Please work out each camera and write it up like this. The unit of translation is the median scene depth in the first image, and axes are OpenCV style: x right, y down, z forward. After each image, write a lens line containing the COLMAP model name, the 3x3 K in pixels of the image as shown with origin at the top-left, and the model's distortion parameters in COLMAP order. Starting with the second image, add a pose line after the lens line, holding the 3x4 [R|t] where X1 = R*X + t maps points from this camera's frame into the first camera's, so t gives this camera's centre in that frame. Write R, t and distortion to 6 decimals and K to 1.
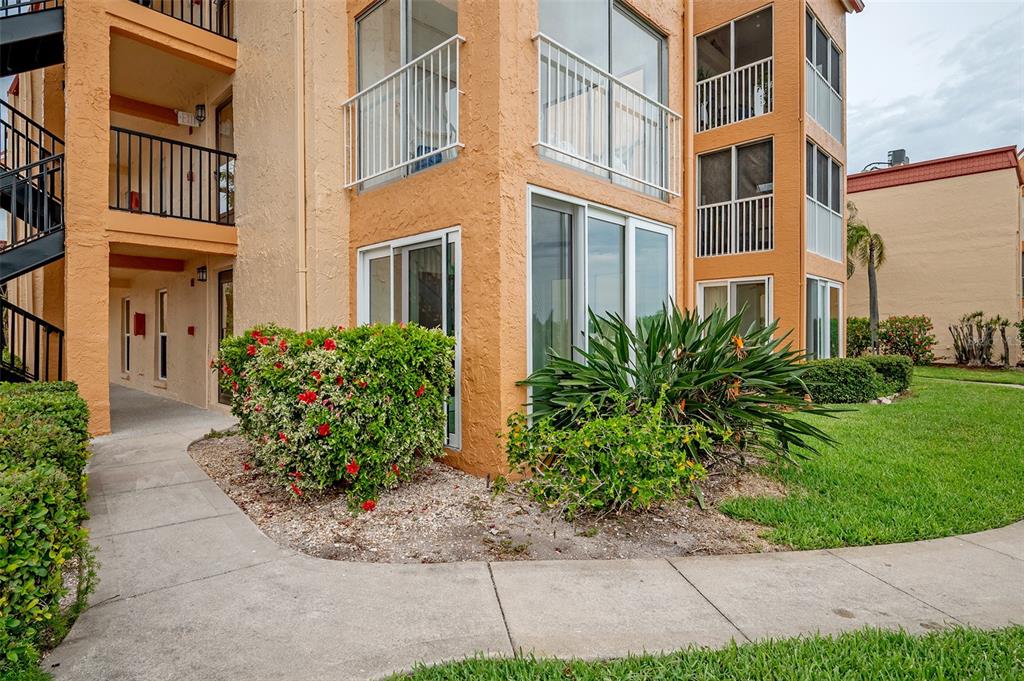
lens RADIAL K [[537.1, 0, 515.1], [0, 537.1, 313.5], [0, 0, 1]] dist [-0.002509, 0.000089]
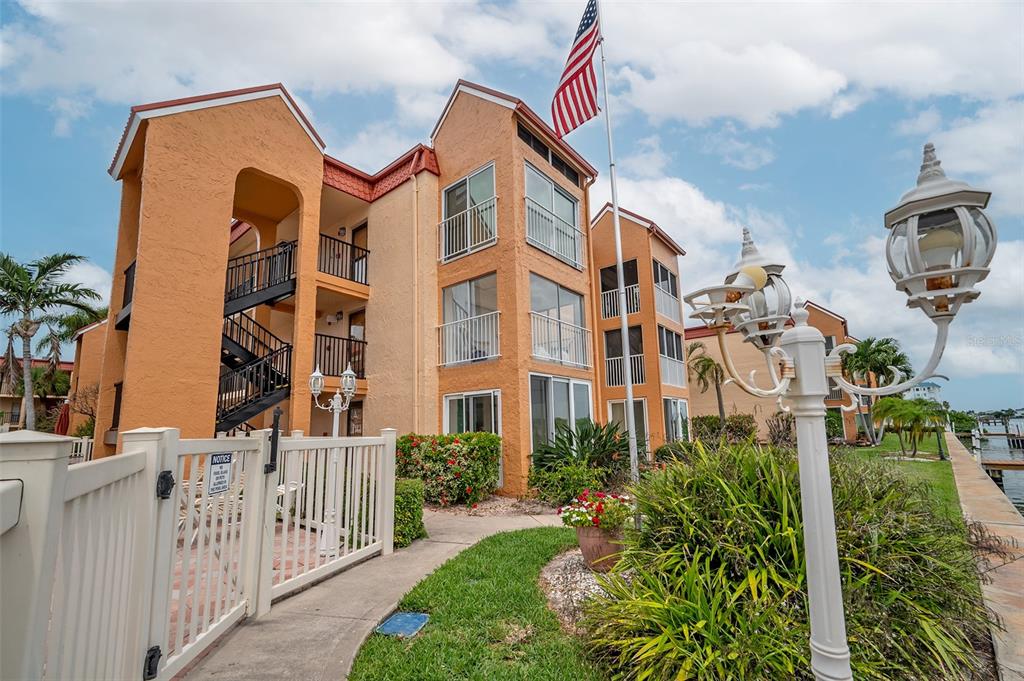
lens RADIAL K [[415.6, 0, 508.3], [0, 415.6, 342.8], [0, 0, 1]] dist [-0.000493, -0.000077]
pose [[0.997778, -0.010815, 0.065747, -0.162976], [0.021558, 0.986064, -0.164962, -0.051840], [-0.063047, 0.166013, 0.984106, -0.739219]]
